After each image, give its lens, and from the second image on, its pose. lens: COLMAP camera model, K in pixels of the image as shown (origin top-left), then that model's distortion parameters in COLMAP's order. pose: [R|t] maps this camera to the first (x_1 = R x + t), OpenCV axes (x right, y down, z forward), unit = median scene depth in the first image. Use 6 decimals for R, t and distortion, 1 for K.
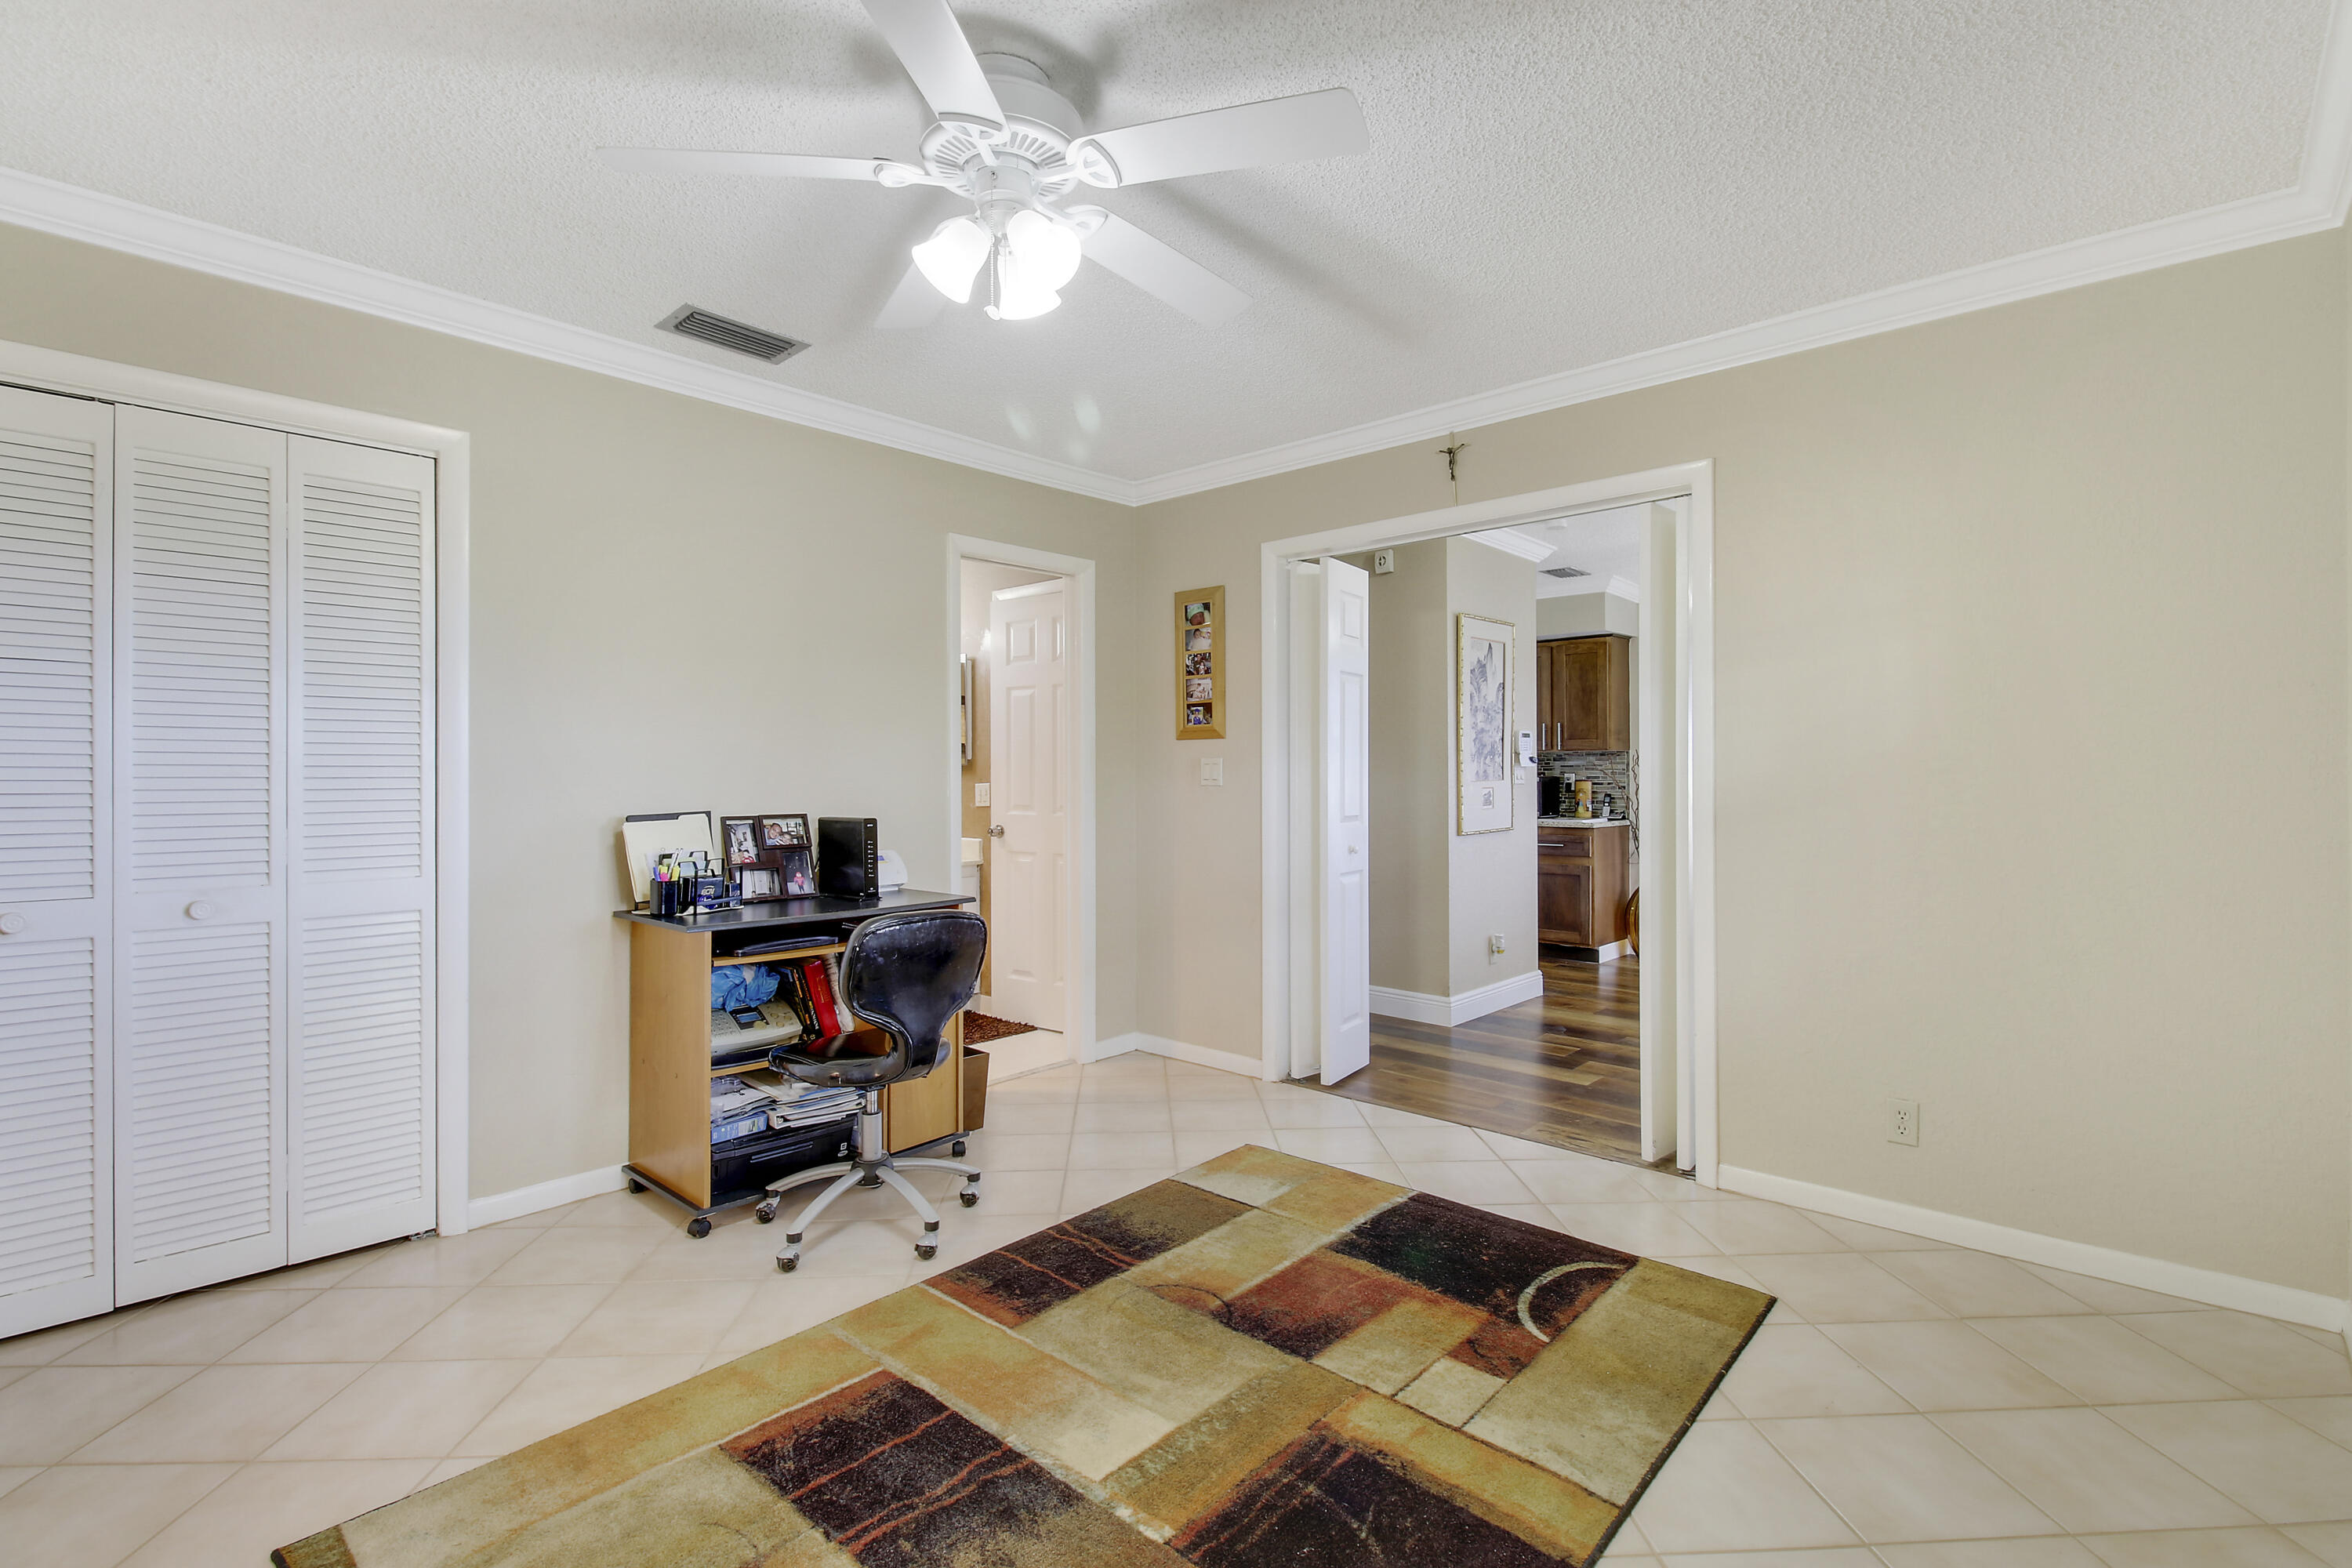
lens RADIAL K [[1105.8, 0, 1176.0], [0, 1105.8, 784.0], [0, 0, 1]] dist [-0.001751, -0.000220]
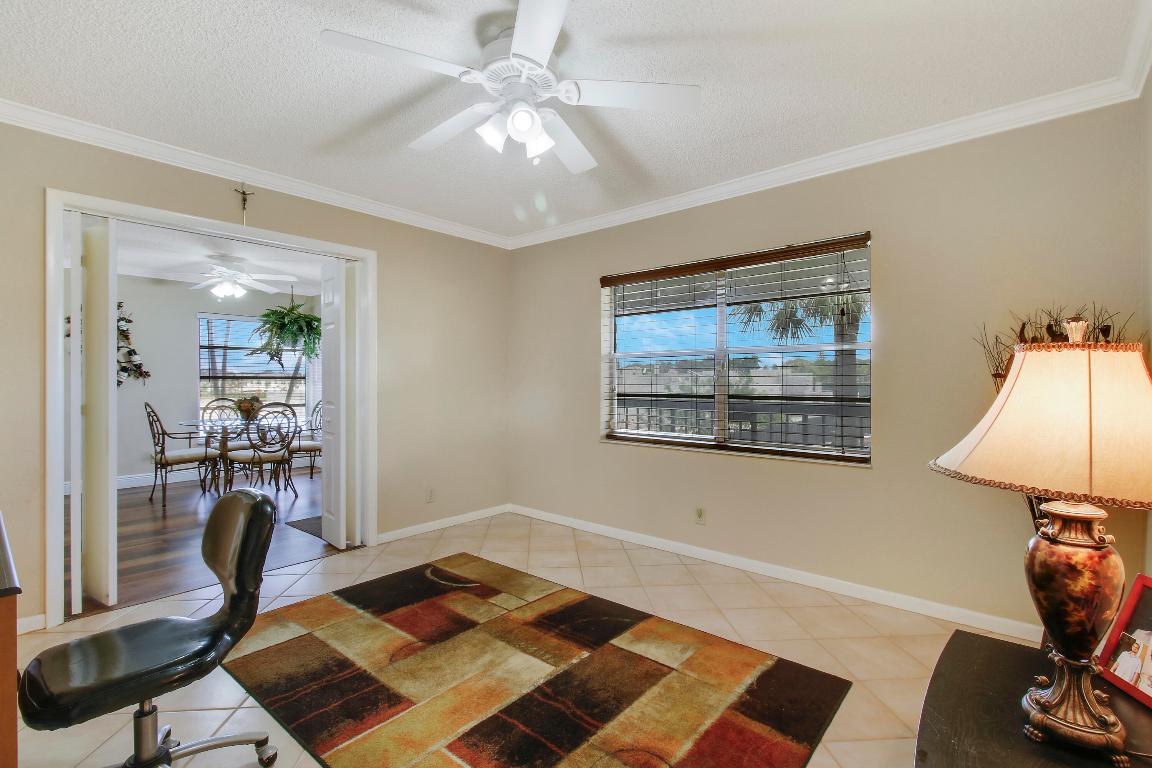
lens RADIAL K [[531.5, 0, 599.3], [0, 531.5, 386.4], [0, 0, 1]] dist [-0.000935, -0.001132]
pose [[-0.069061, -0.013636, 0.997519, -0.969133], [0.003028, 0.999899, 0.013878, -0.008887], [-0.997608, 0.003979, -0.069013, 0.762992]]
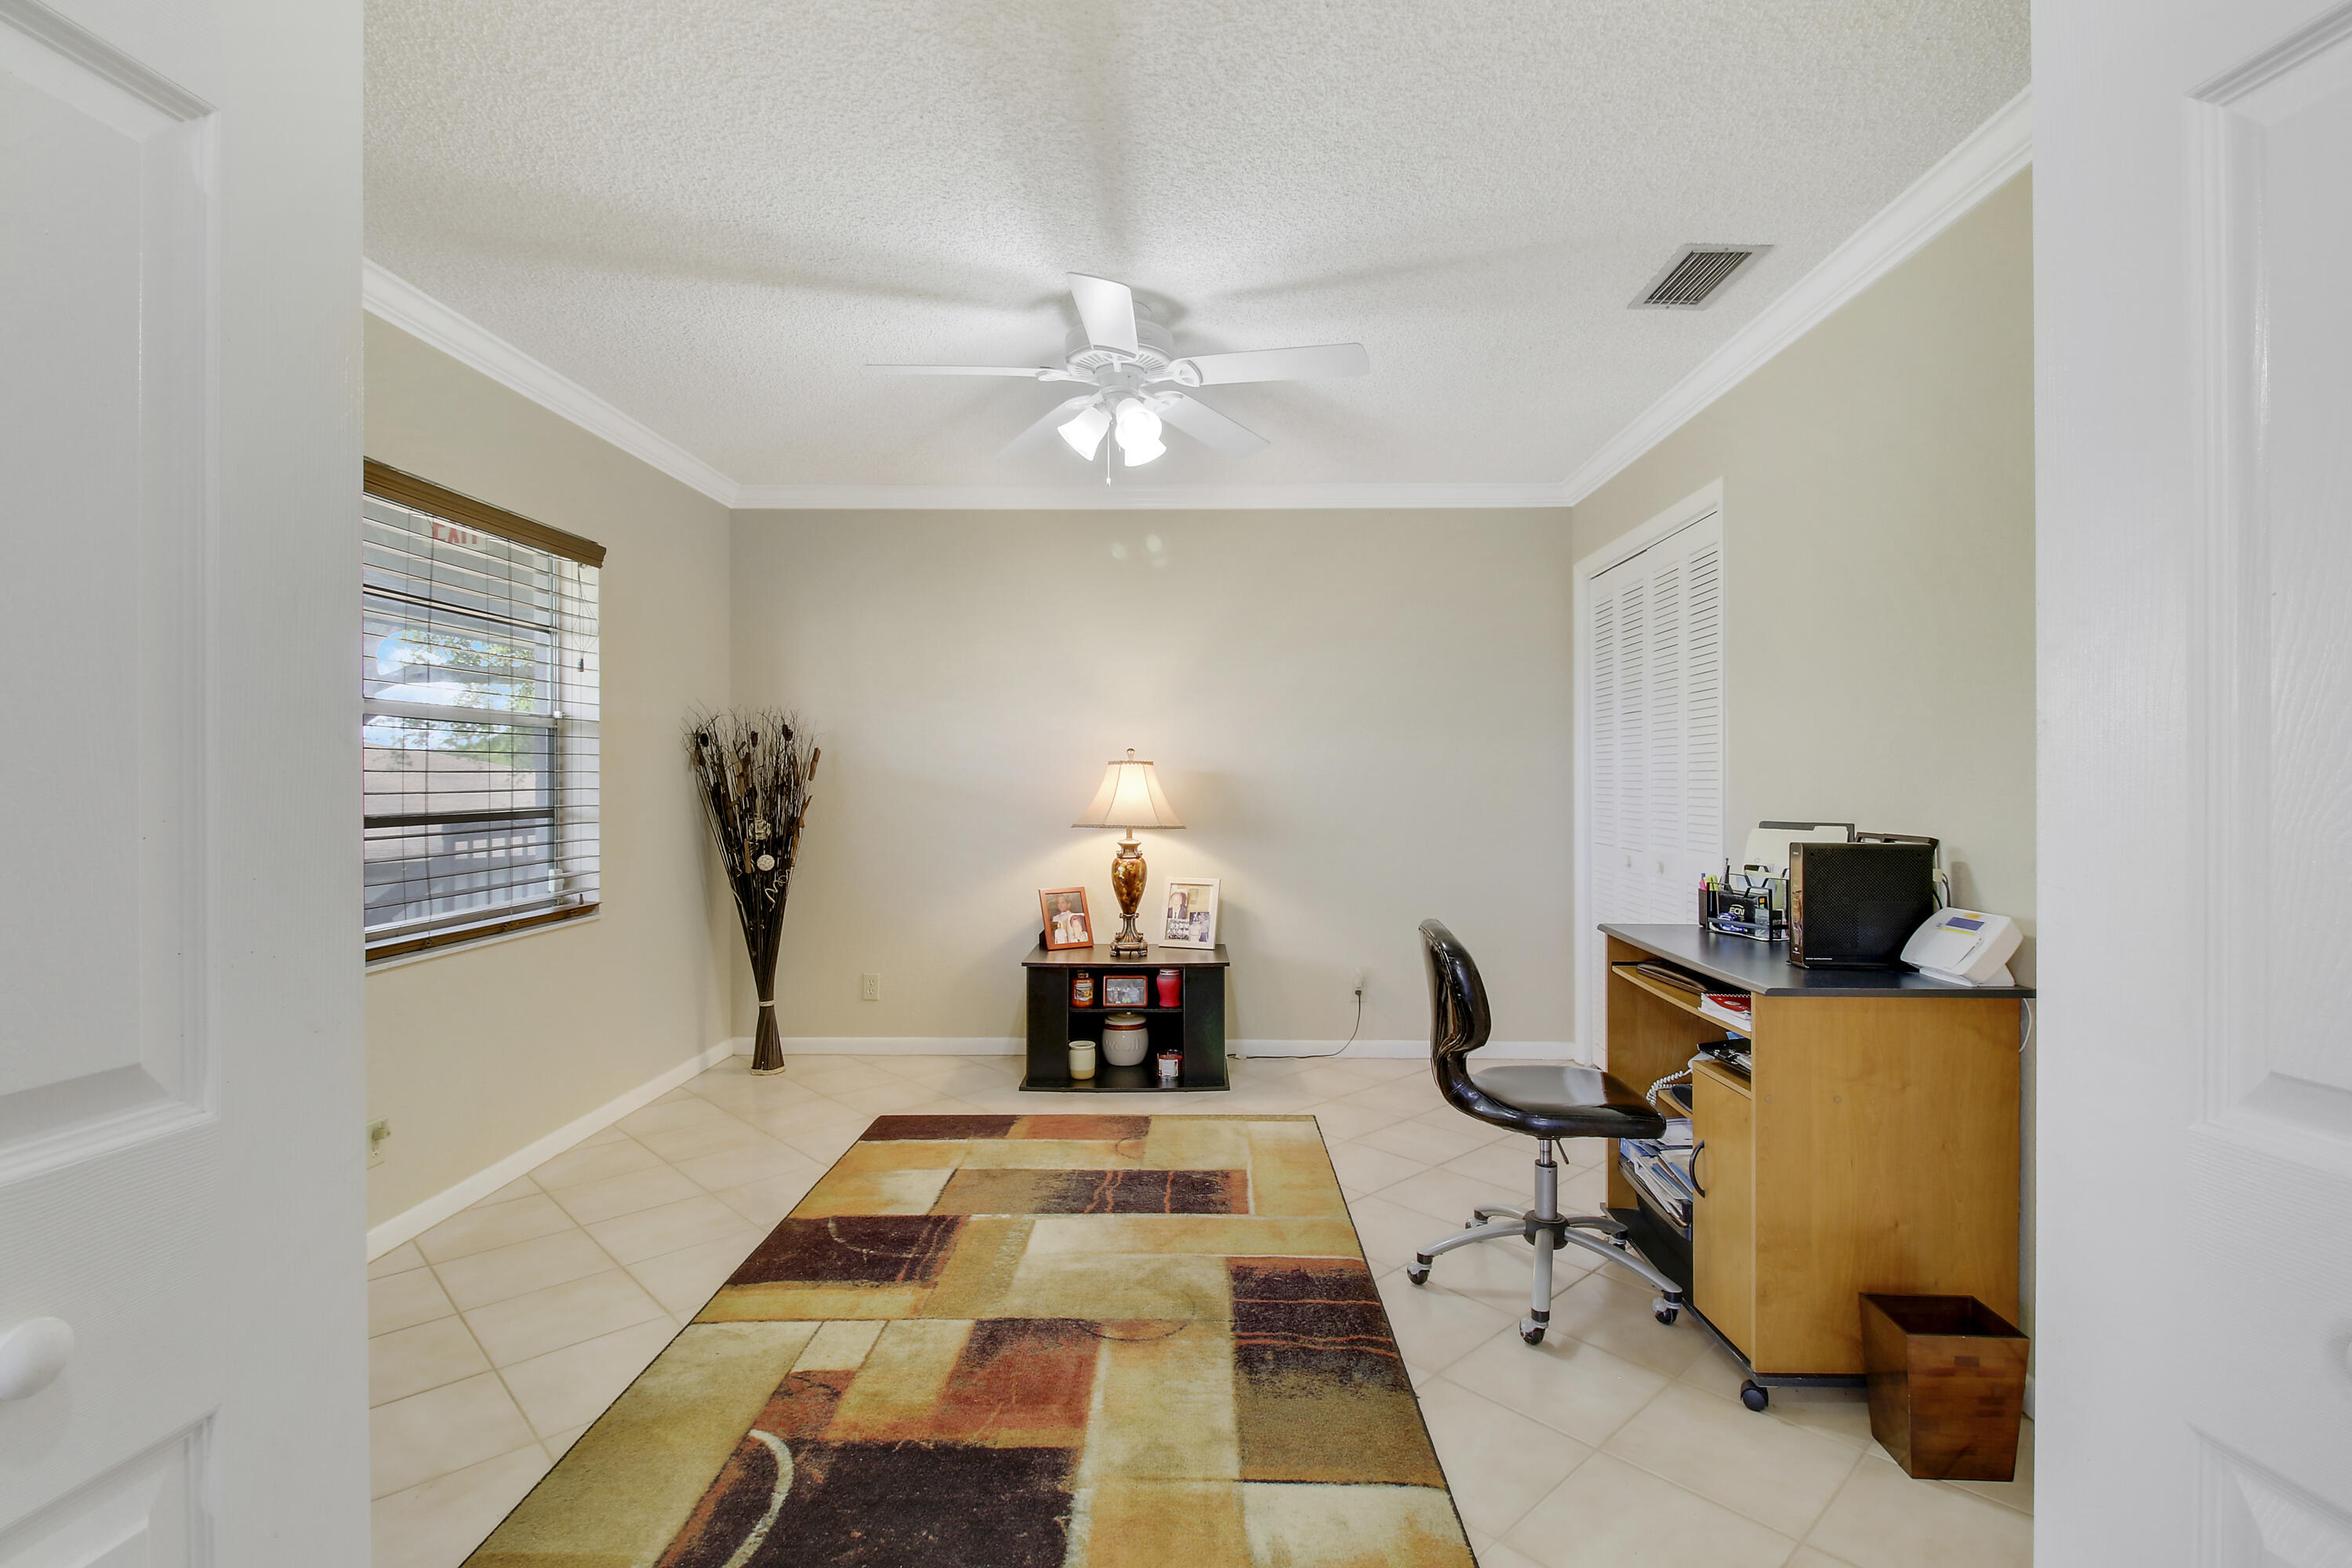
lens RADIAL K [[1077.4, 0, 1197.0], [0, 1077.4, 782.9], [0, 0, 1]] dist [-0.001163, -0.000010]
pose [[-0.743453, 0.008119, -0.668739, 0.613851], [-0.002389, 0.999888, 0.014795, -0.017980], [0.668784, 0.012597, -0.743350, 1.786910]]
